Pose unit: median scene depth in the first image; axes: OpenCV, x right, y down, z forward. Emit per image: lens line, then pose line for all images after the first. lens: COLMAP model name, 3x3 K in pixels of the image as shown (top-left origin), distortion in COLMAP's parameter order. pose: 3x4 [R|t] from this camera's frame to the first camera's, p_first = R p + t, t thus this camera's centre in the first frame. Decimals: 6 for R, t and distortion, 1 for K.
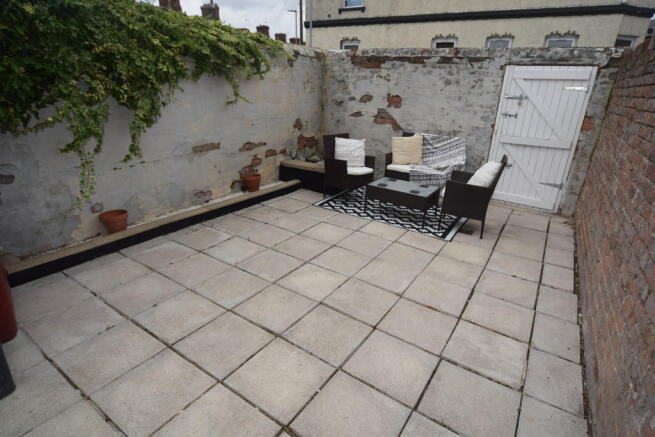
lens RADIAL K [[351.2, 0, 326.5], [0, 351.2, 220.3], [0, 0, 1]] dist [-0.005863, -0.000575]
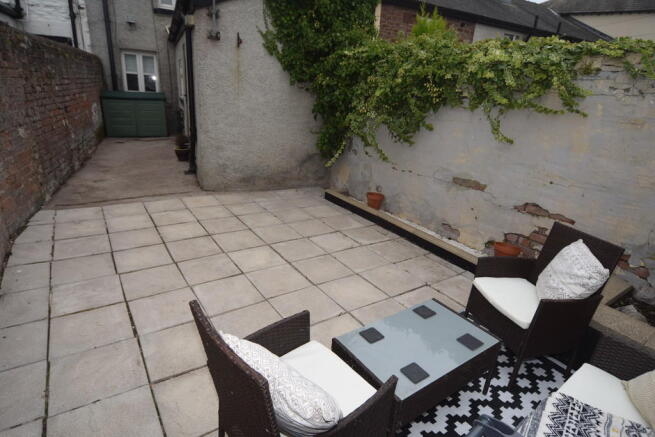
lens RADIAL K [[356.2, 0, 327.7], [0, 356.2, 217.7], [0, 0, 1]] dist [-0.004601, -0.000993]
pose [[-0.361831, 0.251007, -0.897816, 0.660199], [-0.424684, 0.812954, 0.398435, -0.370651], [0.829893, 0.525454, -0.187554, 0.988423]]
